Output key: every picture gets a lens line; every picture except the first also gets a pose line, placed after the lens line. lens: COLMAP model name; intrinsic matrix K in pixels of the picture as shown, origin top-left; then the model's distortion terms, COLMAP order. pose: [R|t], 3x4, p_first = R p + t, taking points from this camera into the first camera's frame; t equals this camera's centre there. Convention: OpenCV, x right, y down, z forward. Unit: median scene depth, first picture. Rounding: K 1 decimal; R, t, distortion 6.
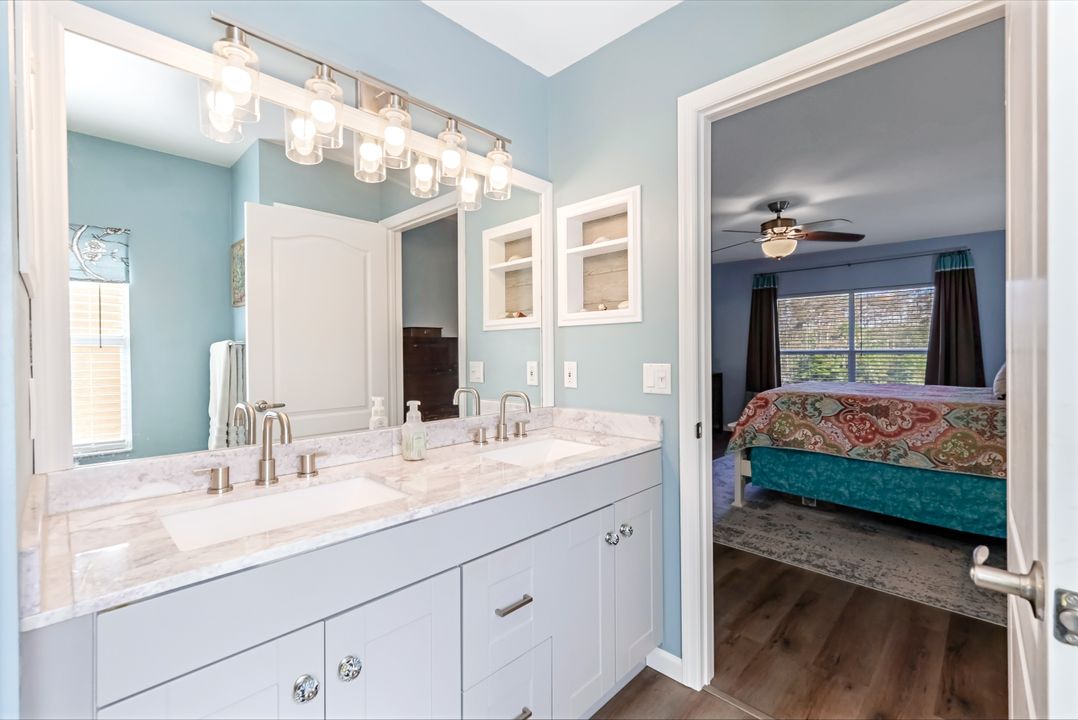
lens RADIAL K [[472.8, 0, 533.6], [0, 472.8, 356.6], [0, 0, 1]] dist [0.003746, -0.000590]
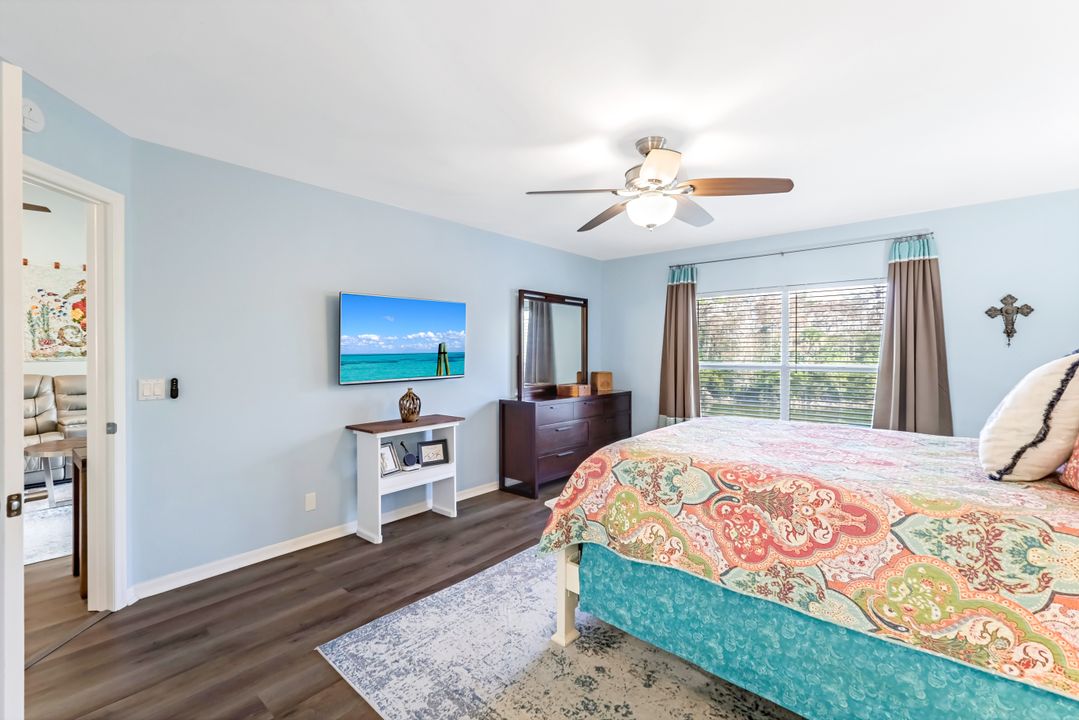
lens RADIAL K [[473.2, 0, 541.0], [0, 473.2, 355.5], [0, 0, 1]] dist [0.003746, -0.000590]
pose [[0.998004, 0.009380, 0.062450, 0.425363], [-0.009069, 0.999945, -0.005272, -0.040710], [-0.062496, 0.004695, 0.998034, 0.481194]]
